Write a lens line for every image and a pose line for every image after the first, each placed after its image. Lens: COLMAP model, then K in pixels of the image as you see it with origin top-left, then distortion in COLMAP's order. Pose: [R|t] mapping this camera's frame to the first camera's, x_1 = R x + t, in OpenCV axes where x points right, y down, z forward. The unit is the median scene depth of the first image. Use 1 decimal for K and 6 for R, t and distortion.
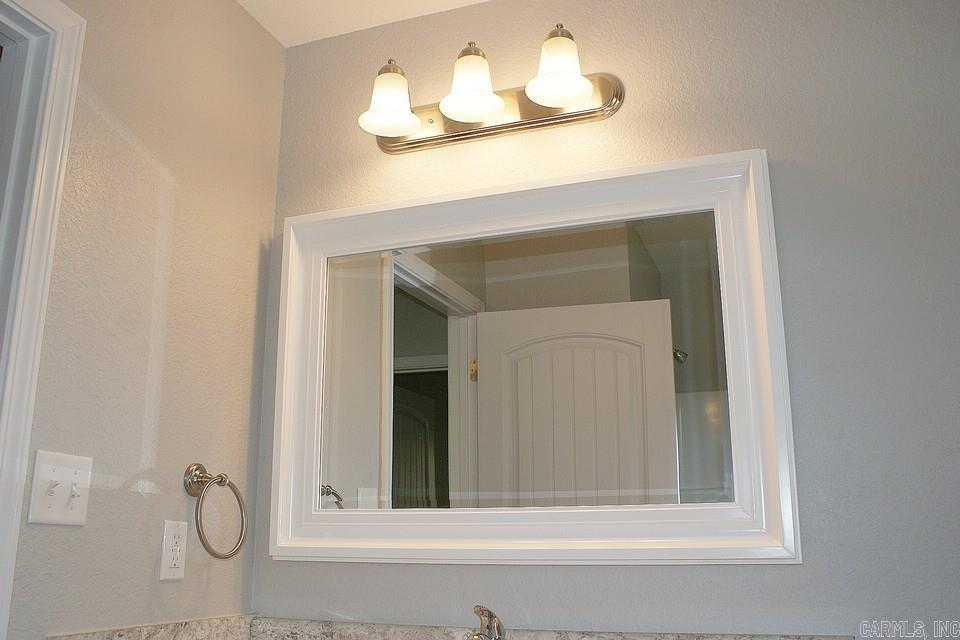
lens RADIAL K [[884.1, 0, 481.6], [0, 884.1, 317.9], [0, 0, 1]] dist [-0.080856, 0.000000]
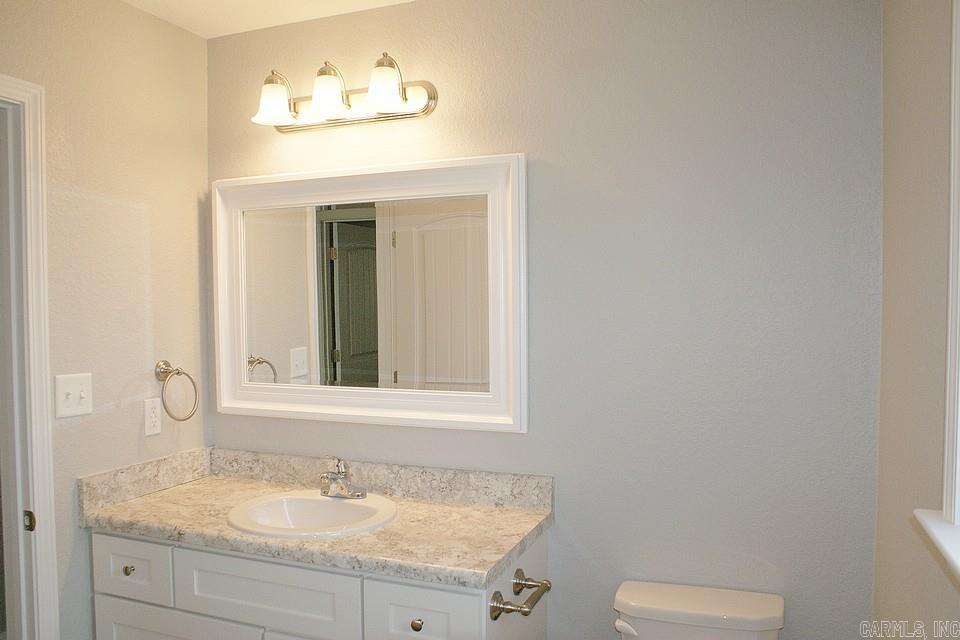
lens RADIAL K [[766.8, 0, 475.6], [0, 766.8, 331.6], [0, 0, 1]] dist [-0.146754, 0.118941]
pose [[0.999928, -0.010465, -0.005818, 0.244470], [0.011663, 0.961250, 0.275431, -0.248758], [0.002710, -0.275480, 0.961303, -0.276023]]
